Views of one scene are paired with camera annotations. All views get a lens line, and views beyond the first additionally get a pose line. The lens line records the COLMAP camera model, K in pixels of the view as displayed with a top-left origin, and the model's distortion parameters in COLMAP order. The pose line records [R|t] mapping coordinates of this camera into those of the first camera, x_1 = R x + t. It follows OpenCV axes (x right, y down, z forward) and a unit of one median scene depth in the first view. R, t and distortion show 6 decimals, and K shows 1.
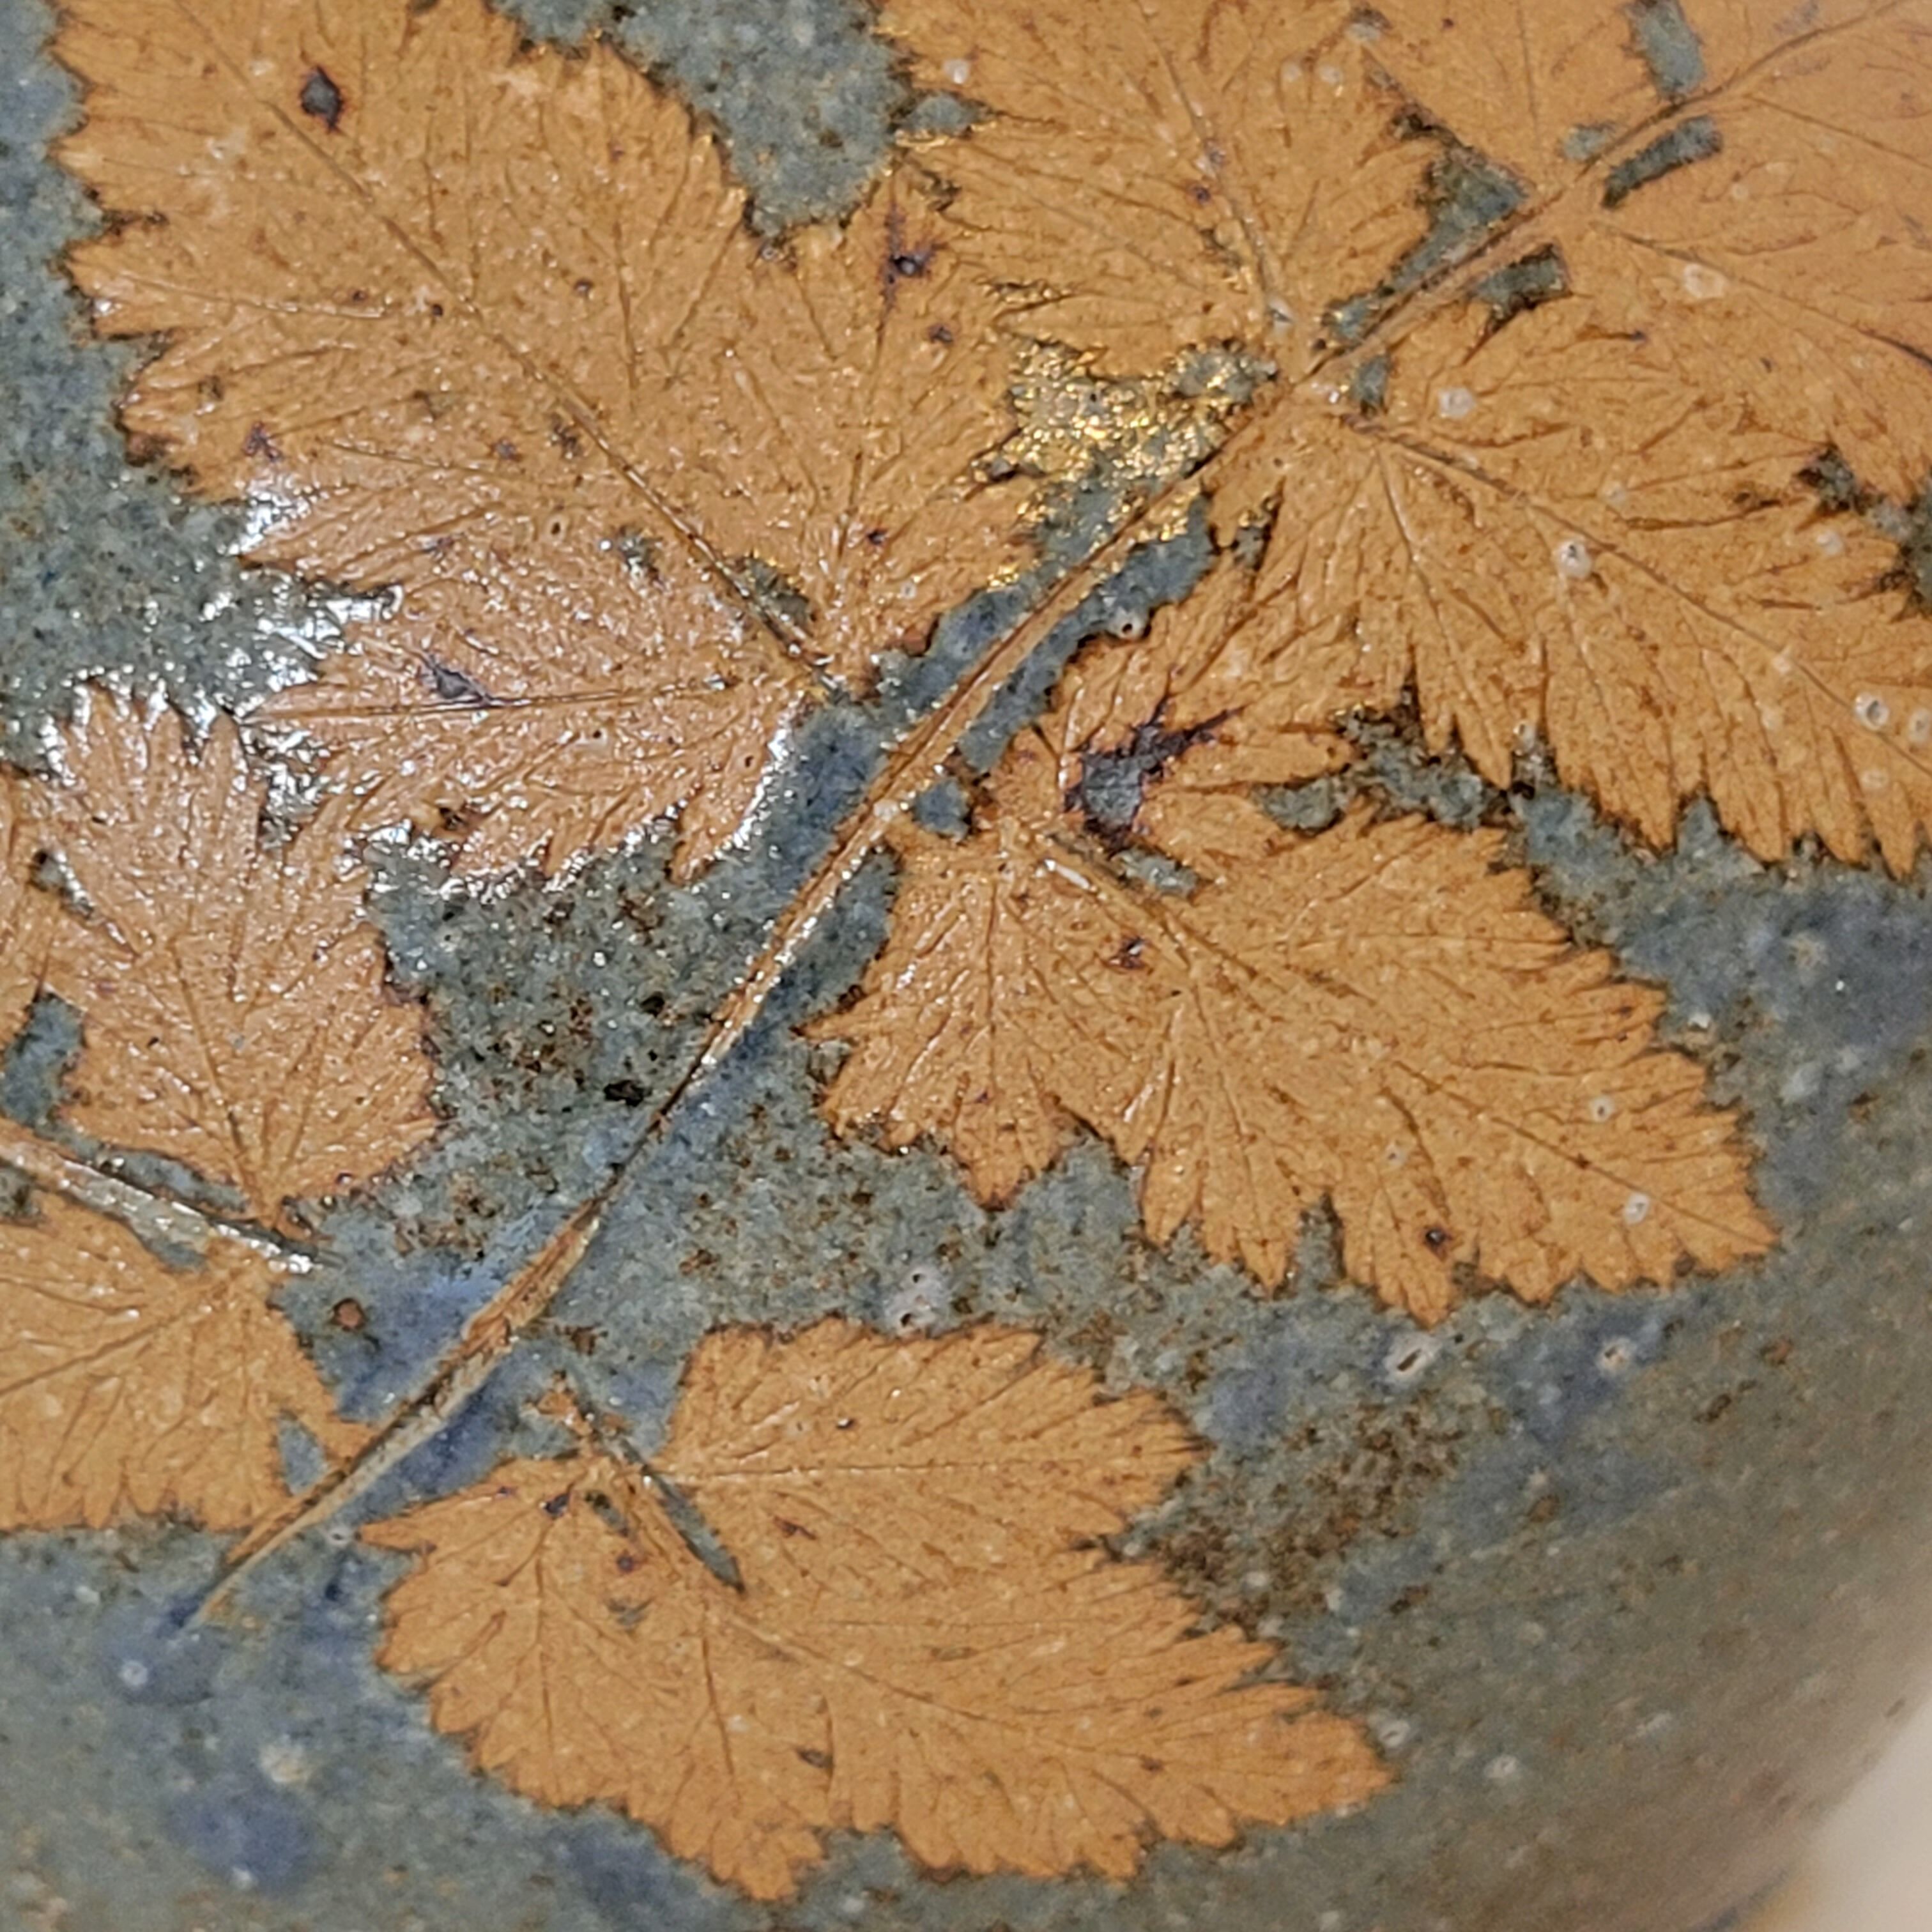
lens RADIAL K [[6291.7, 0, 867.8], [0, 6291.7, 927.3], [0, 0, 1]] dist [-0.064617, 0.000000]
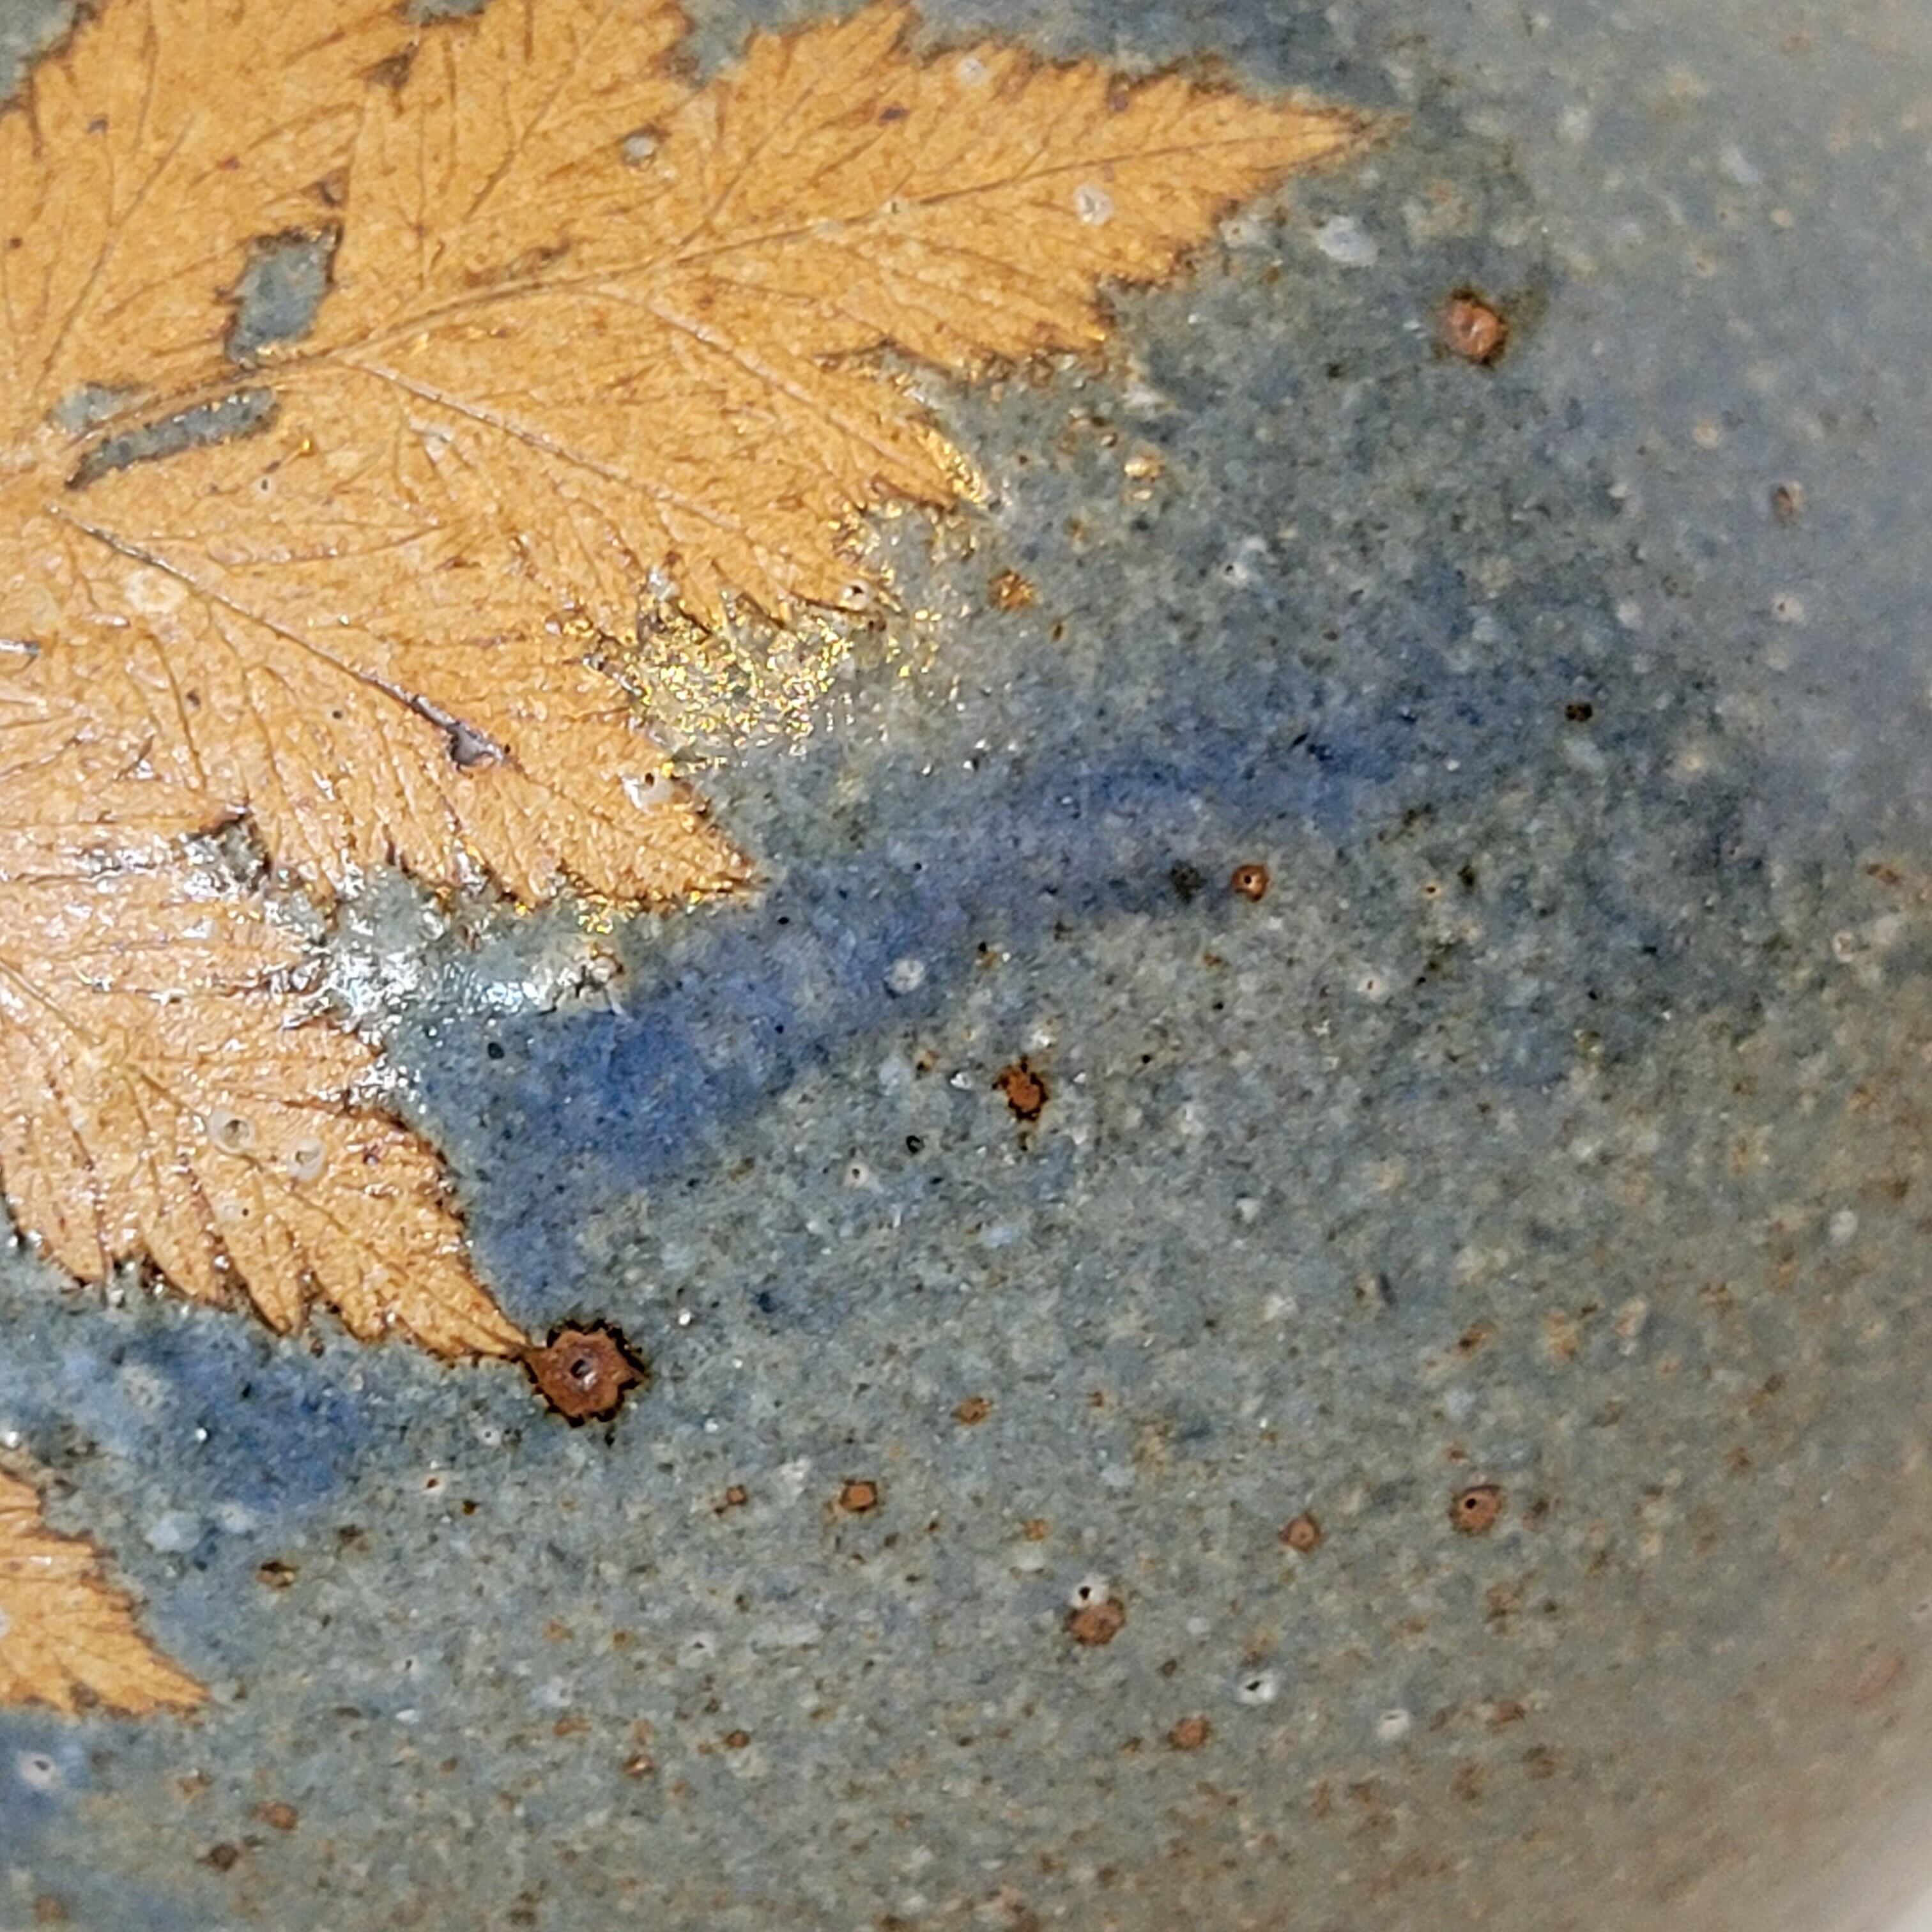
lens RADIAL K [[6291.7, 0, 818.5], [0, 6291.7, 914.7], [0, 0, 1]] dist [-0.064617, 0.000000]
pose [[0.747609, 0.198116, -0.633901, 0.759109], [-0.121743, 0.979178, 0.162446, -0.212497], [0.652886, -0.044273, 0.756162, 0.424856]]
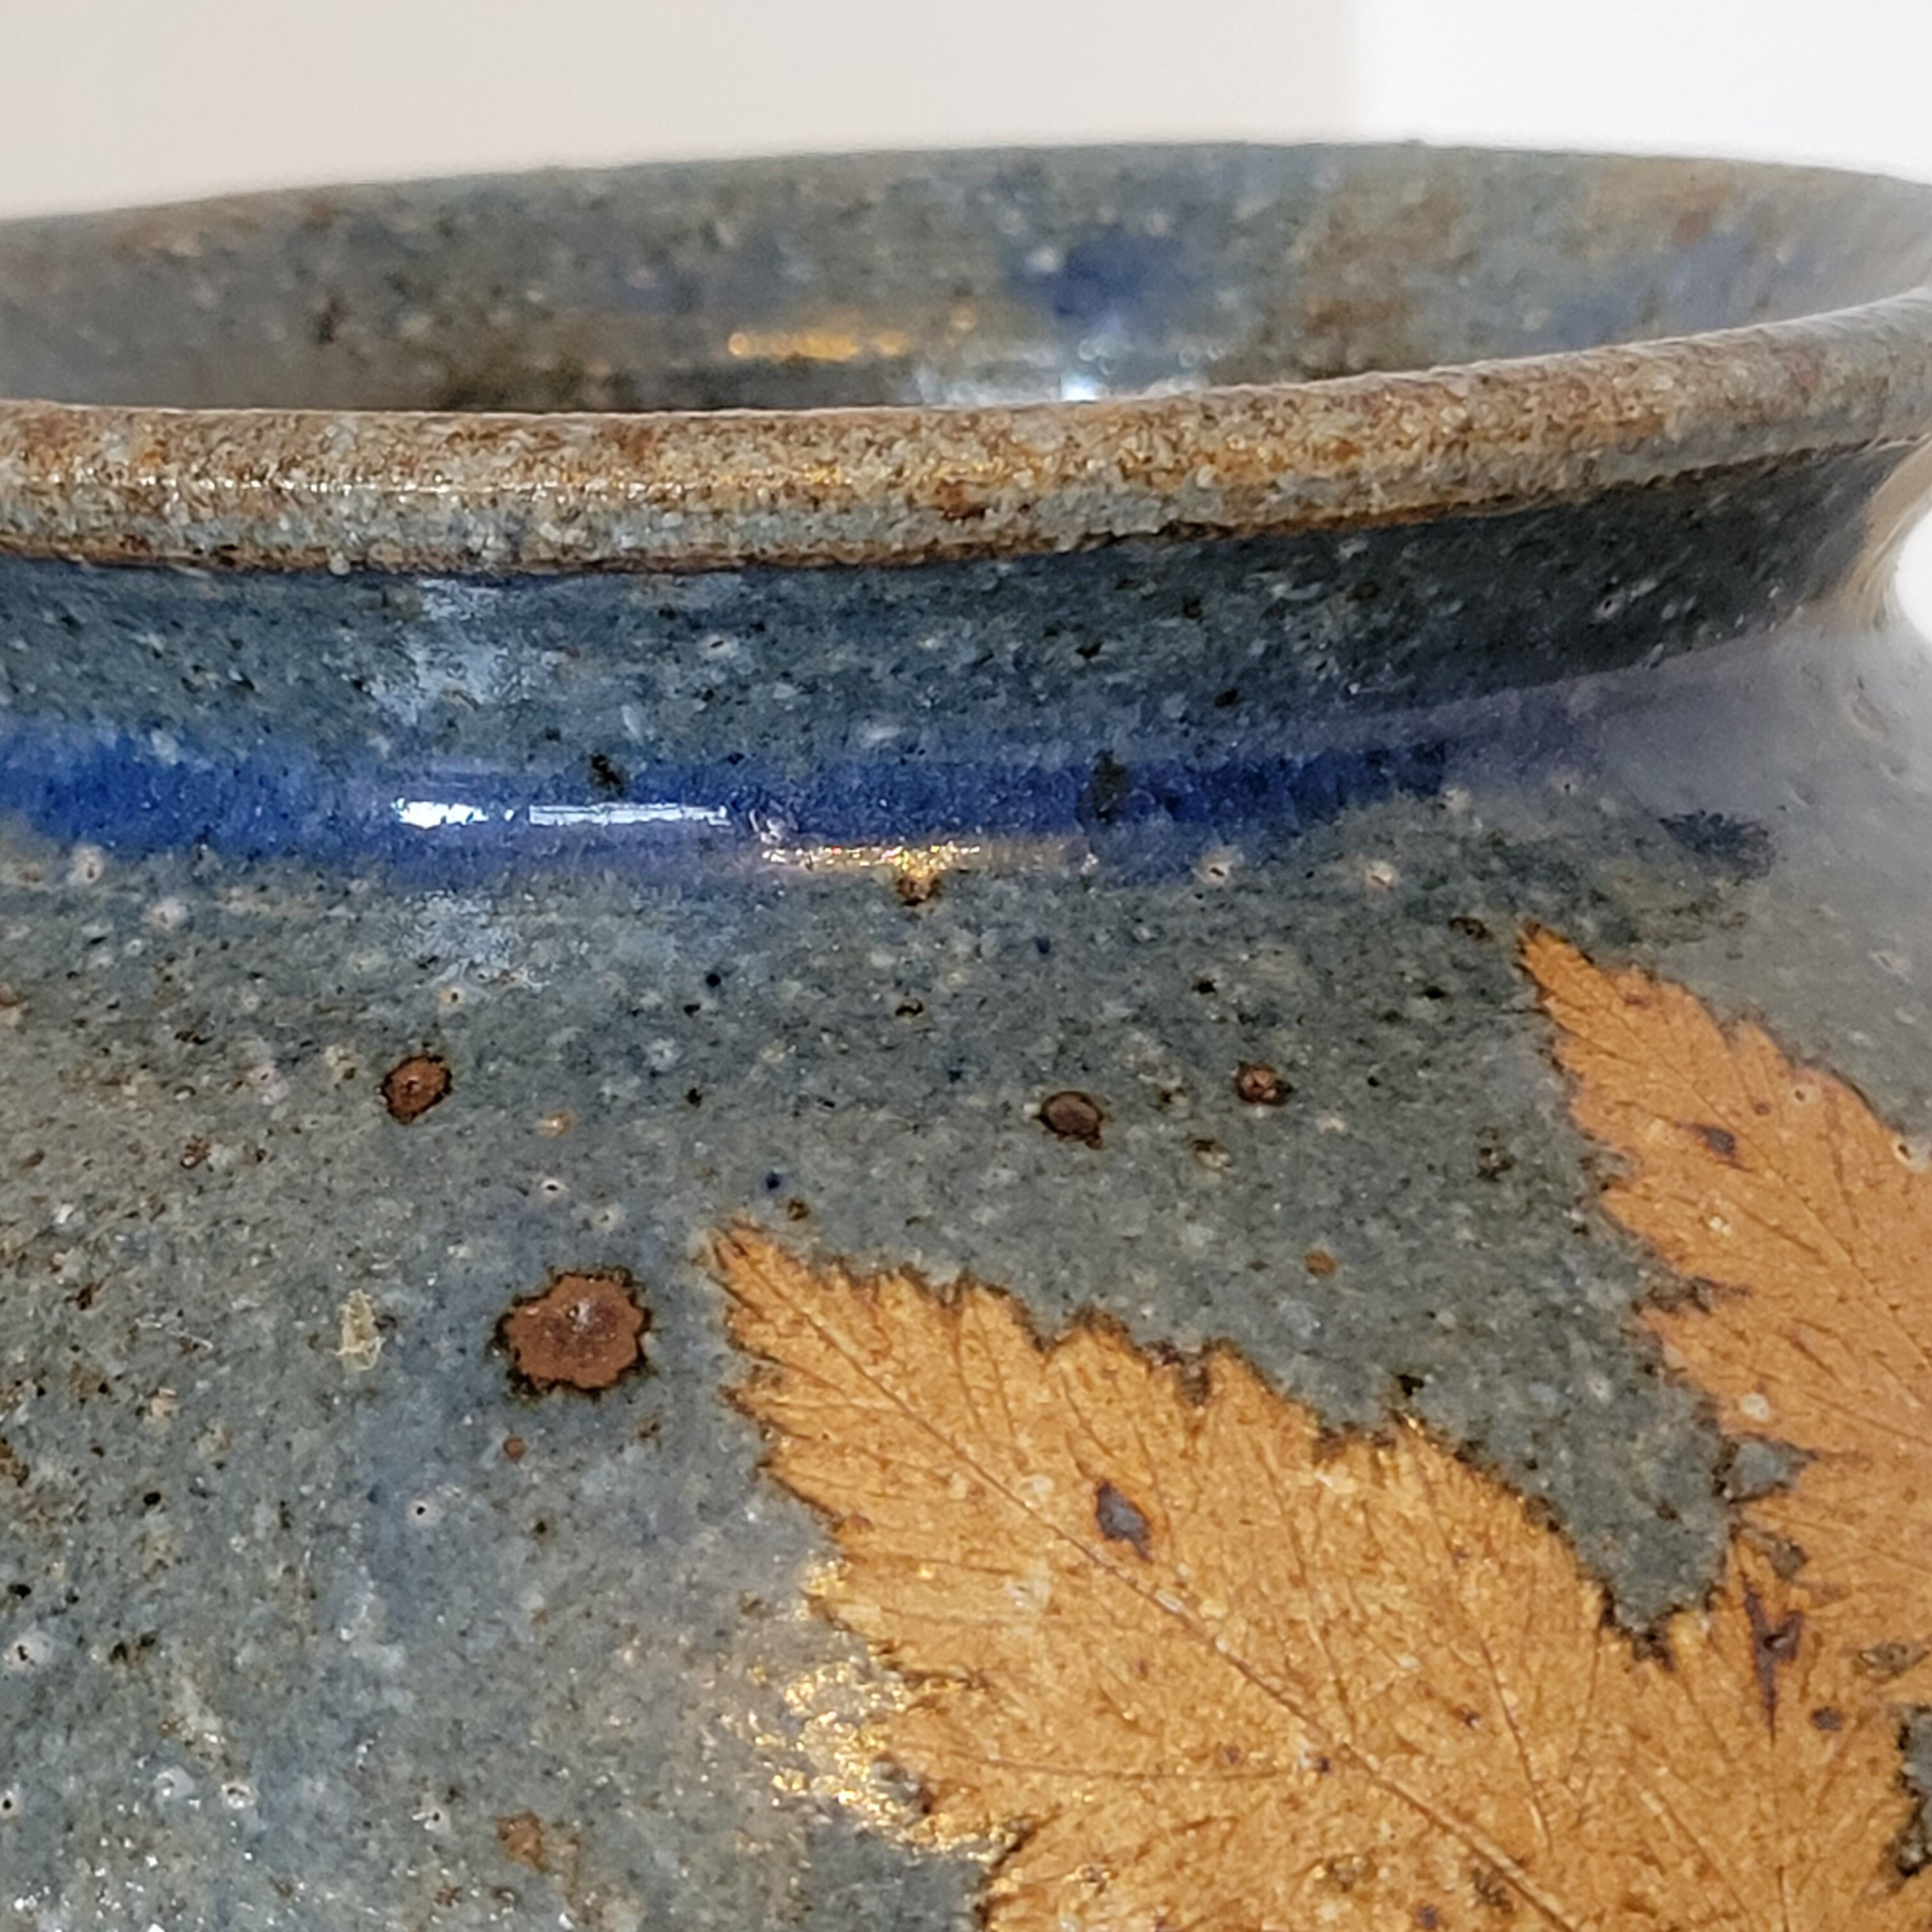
lens RADIAL K [[6000.5, 0, 850.8], [0, 6000.5, 996.5], [0, 0, 1]] dist [0.060406, 0.000000]
pose [[0.939271, -0.100165, 0.328233, -0.400388], [0.089090, 0.994835, 0.048647, -0.252815], [-0.331411, -0.016451, 0.943343, 0.198169]]
